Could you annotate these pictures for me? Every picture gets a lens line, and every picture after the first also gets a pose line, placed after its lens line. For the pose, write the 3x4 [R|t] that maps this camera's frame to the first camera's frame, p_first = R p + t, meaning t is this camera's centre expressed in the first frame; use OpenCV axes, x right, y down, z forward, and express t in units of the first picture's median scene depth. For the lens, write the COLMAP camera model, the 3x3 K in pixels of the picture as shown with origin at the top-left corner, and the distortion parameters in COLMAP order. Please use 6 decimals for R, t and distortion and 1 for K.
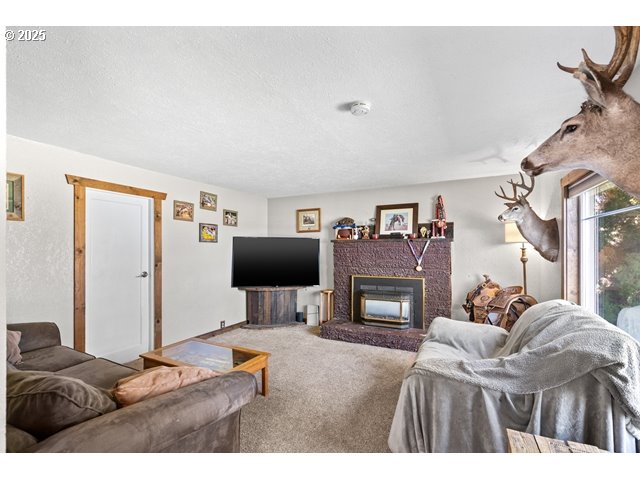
lens RADIAL K [[295.0, 0, 323.1], [0, 295.0, 245.6], [0, 0, 1]] dist [-0.002203, -0.000208]
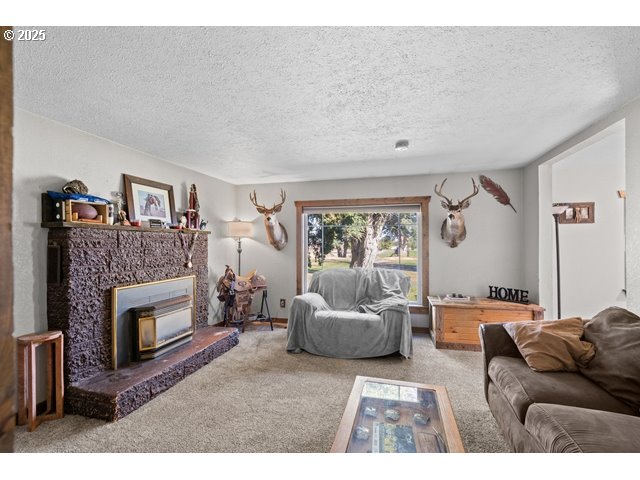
lens RADIAL K [[295.0, 0, 323.0], [0, 295.0, 238.4], [0, 0, 1]] dist [-0.002203, -0.000208]
pose [[-0.208248, 0.015263, 0.977957, -0.565507], [-0.012185, 0.999760, -0.018198, 0.011025], [-0.978000, -0.015707, -0.208012, 0.761430]]
